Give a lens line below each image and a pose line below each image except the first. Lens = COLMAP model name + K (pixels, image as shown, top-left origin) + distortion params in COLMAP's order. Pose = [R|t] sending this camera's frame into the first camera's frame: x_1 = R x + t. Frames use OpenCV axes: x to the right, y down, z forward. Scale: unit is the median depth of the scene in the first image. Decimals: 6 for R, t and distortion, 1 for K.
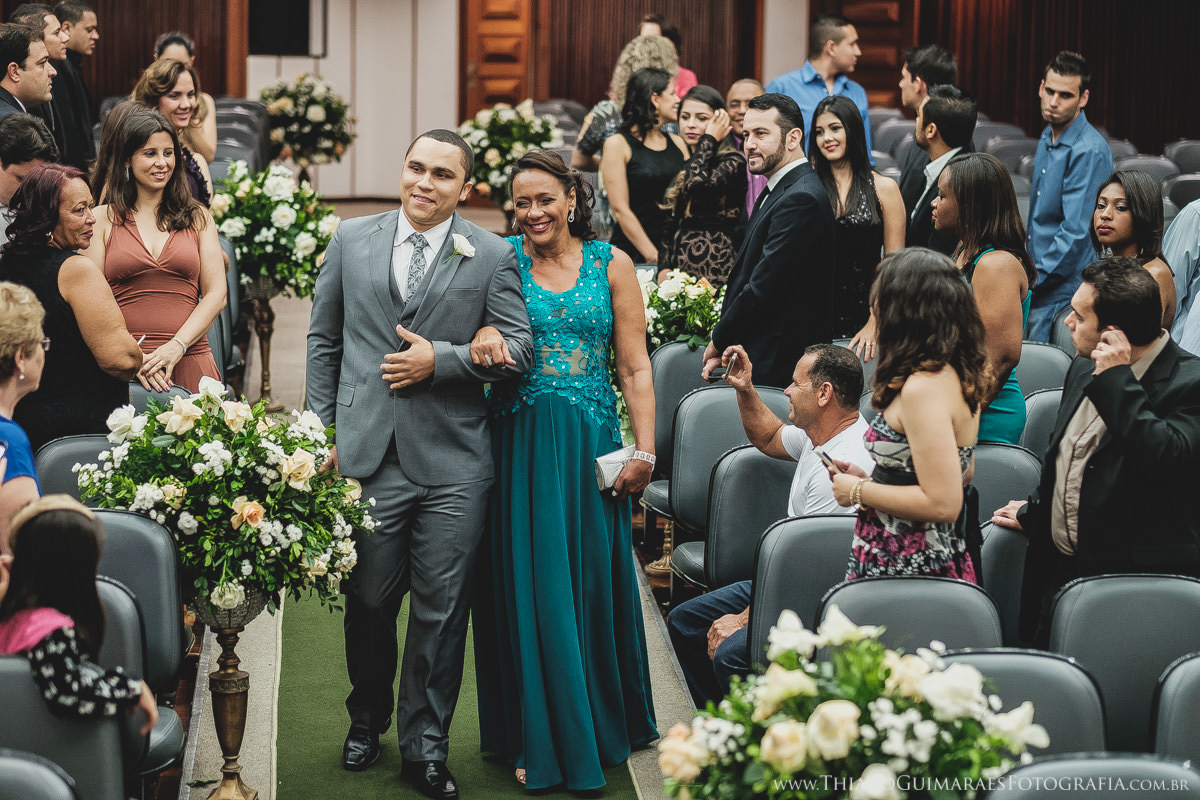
lens RADIAL K [[2162.9, 0, 600.0], [0, 2162.9, 400.0], [0, 0, 1]] dist [0.046232, 0.023041]
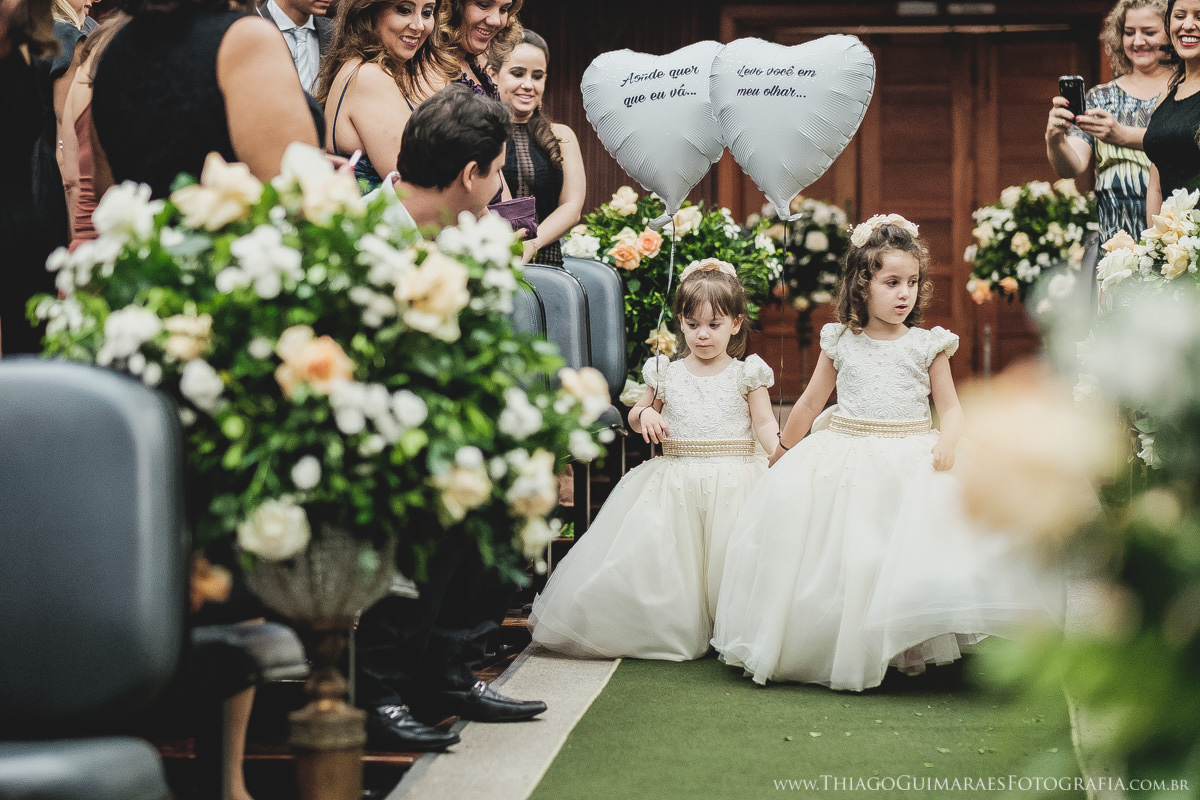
lens RADIAL K [[2162.9, 0, 600.0], [0, 2162.9, 400.0], [0, 0, 1]] dist [0.046232, 0.023041]
pose [[0.961544, -0.018863, -0.274003, 0.026076], [-0.022447, 0.988904, -0.146850, 0.094249], [0.273732, 0.147353, 0.950451, 0.390796]]
